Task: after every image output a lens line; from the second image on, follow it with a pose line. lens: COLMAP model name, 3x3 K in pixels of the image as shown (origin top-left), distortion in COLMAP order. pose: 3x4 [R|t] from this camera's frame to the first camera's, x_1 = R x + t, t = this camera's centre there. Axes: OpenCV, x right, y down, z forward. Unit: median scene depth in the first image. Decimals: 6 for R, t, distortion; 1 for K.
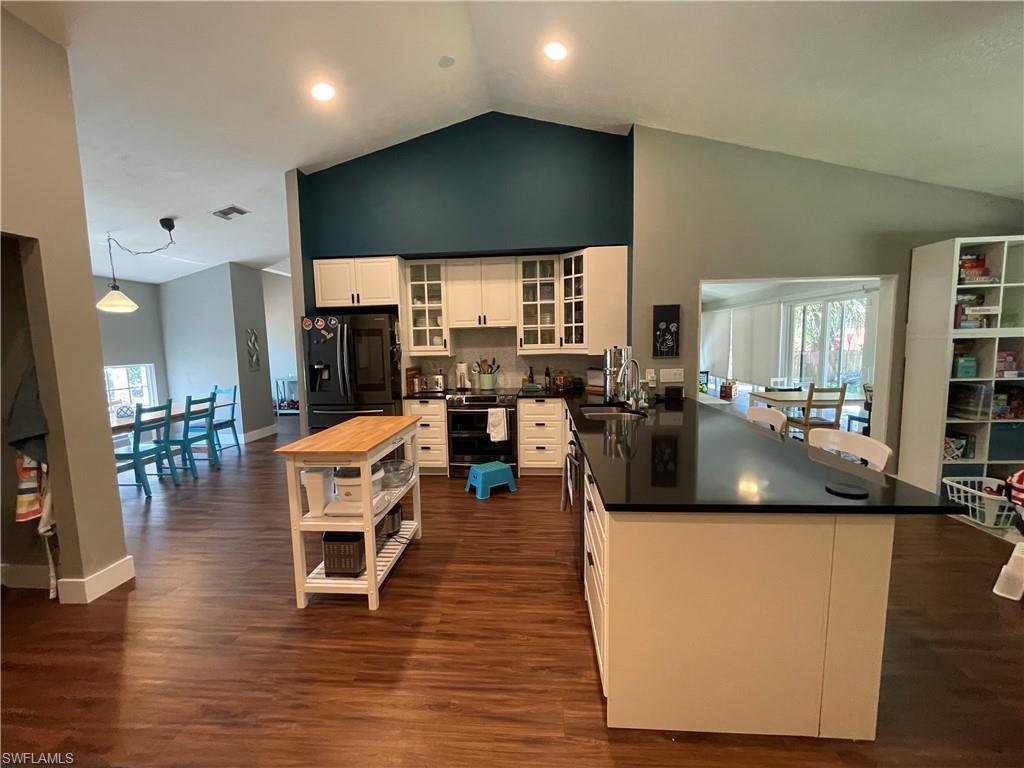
lens RADIAL K [[413.7, 0, 511.0], [0, 413.7, 382.2], [0, 0, 1]] dist [-0.005737, 0.000534]
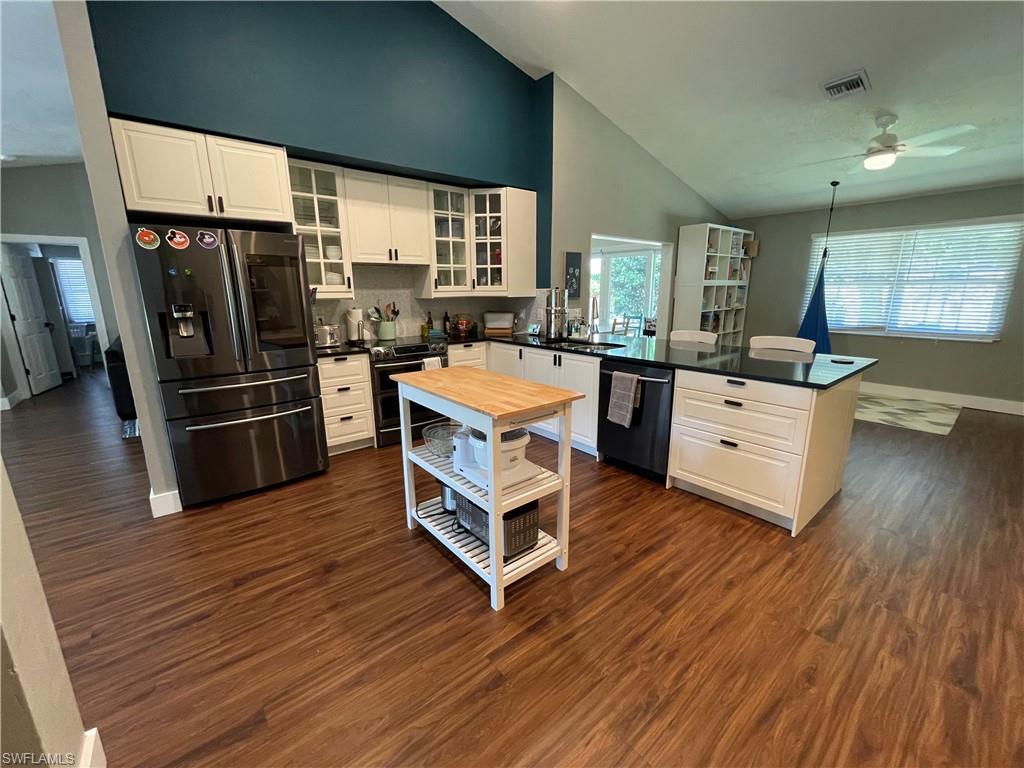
lens RADIAL K [[413.7, 0, 511.9], [0, 413.7, 382.6], [0, 0, 1]] dist [-0.005737, 0.000534]
pose [[0.725427, -0.135809, 0.674768, -0.502796], [0.060939, 0.989164, 0.133572, 0.007529], [-0.685596, -0.055777, 0.725842, 0.226299]]
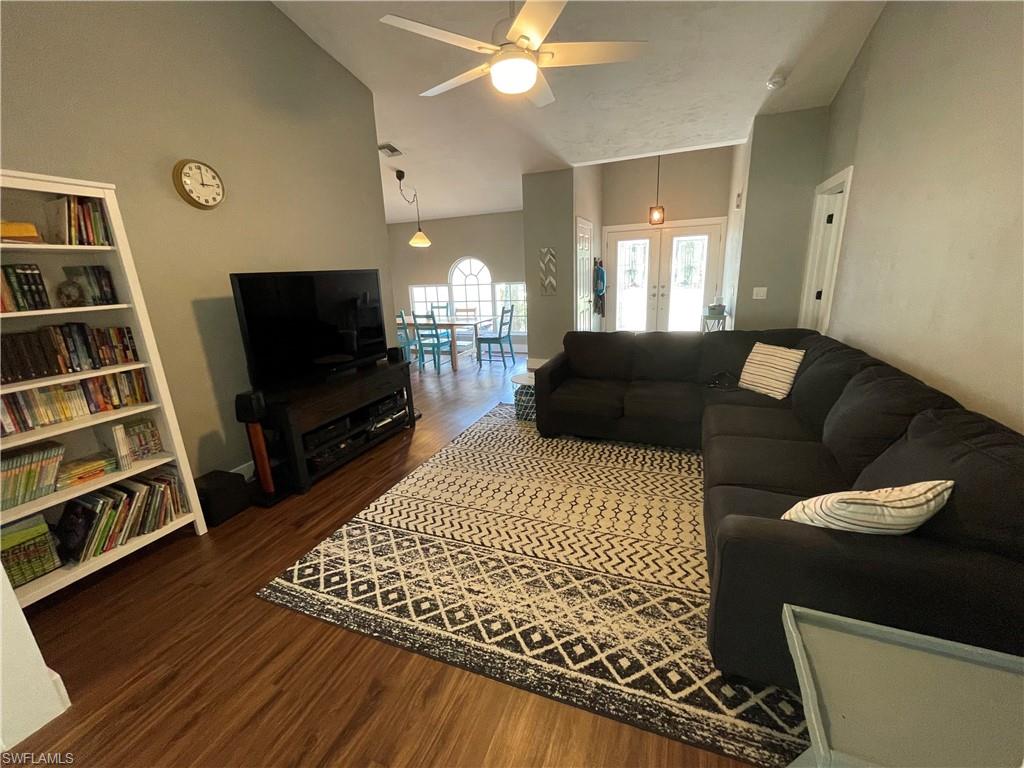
lens RADIAL K [[413.7, 0, 510.2], [0, 413.7, 382.7], [0, 0, 1]] dist [-0.005737, 0.000534]
pose [[-0.309431, 0.283338, -0.907729, 0.424426], [-0.046665, 0.948903, 0.312097, -0.187526], [0.949776, 0.138932, -0.280399, 1.782912]]
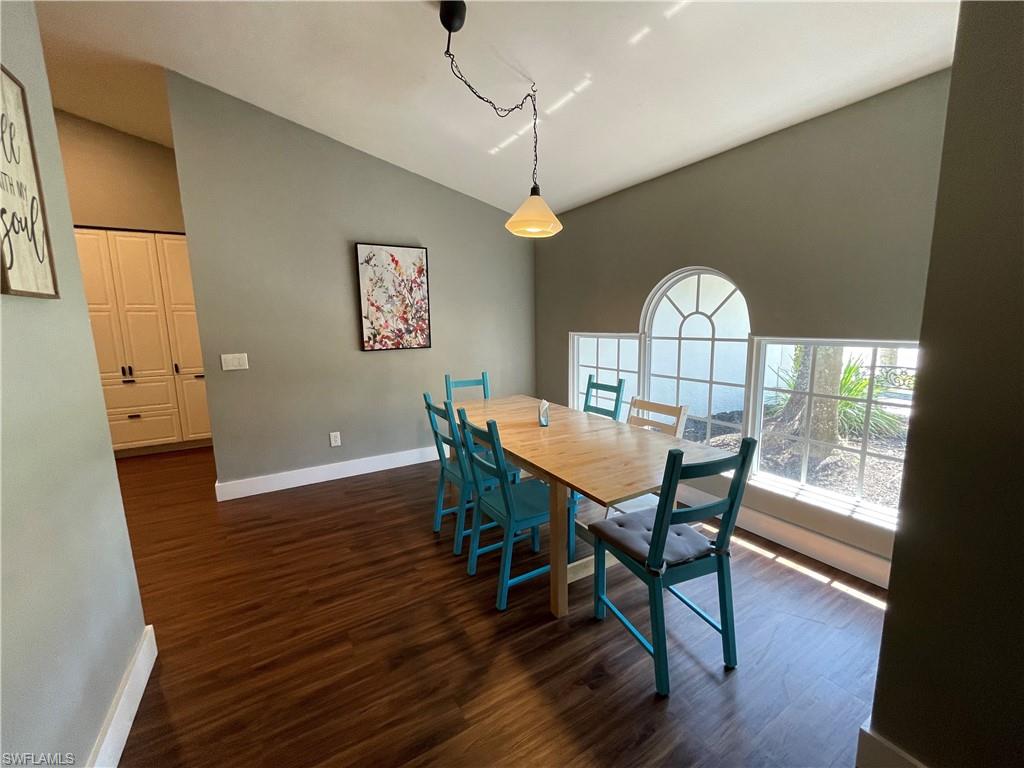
lens RADIAL K [[413.7, 0, 511.1], [0, 413.7, 383.8], [0, 0, 1]] dist [-0.005737, 0.000534]
pose [[-0.813508, 0.124190, -0.568139, -0.583947], [-0.019997, 0.970381, 0.240750, -0.112684], [0.581210, 0.207213, -0.786929, 1.457185]]
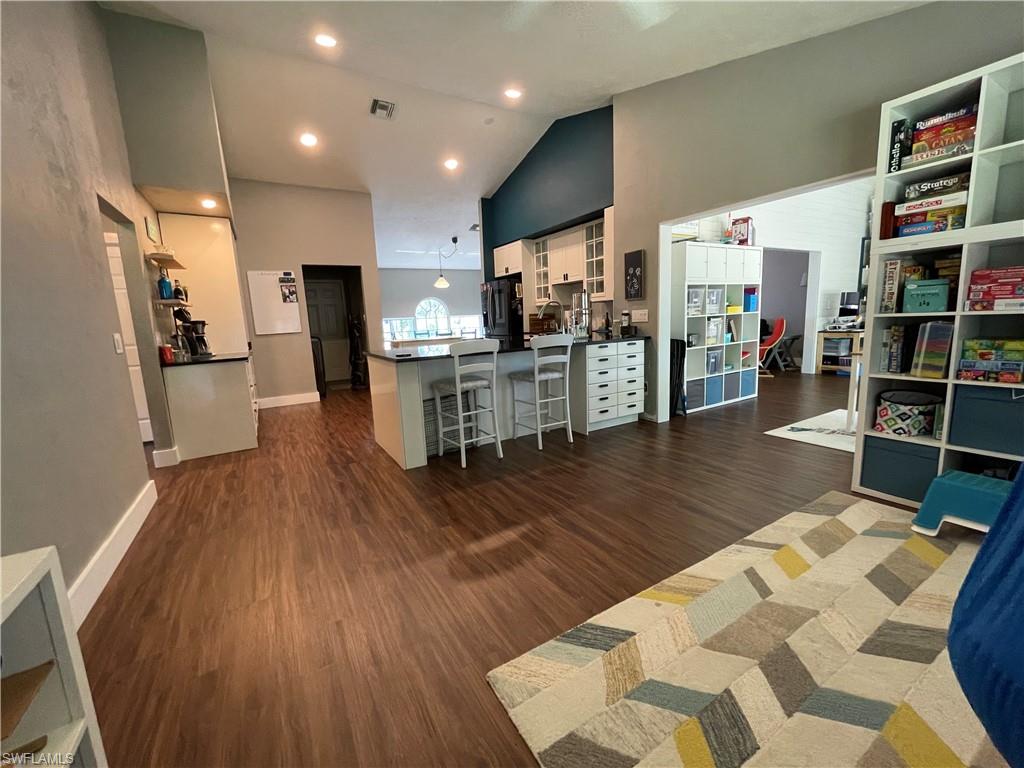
lens RADIAL K [[413.7, 0, 508.5], [0, 413.7, 382.6], [0, 0, 1]] dist [-0.005737, 0.000534]
pose [[0.572933, 0.123663, -0.810220, 0.984291], [-0.047938, 0.991916, 0.117496, 0.042569], [0.818199, -0.028477, 0.574229, 0.064187]]
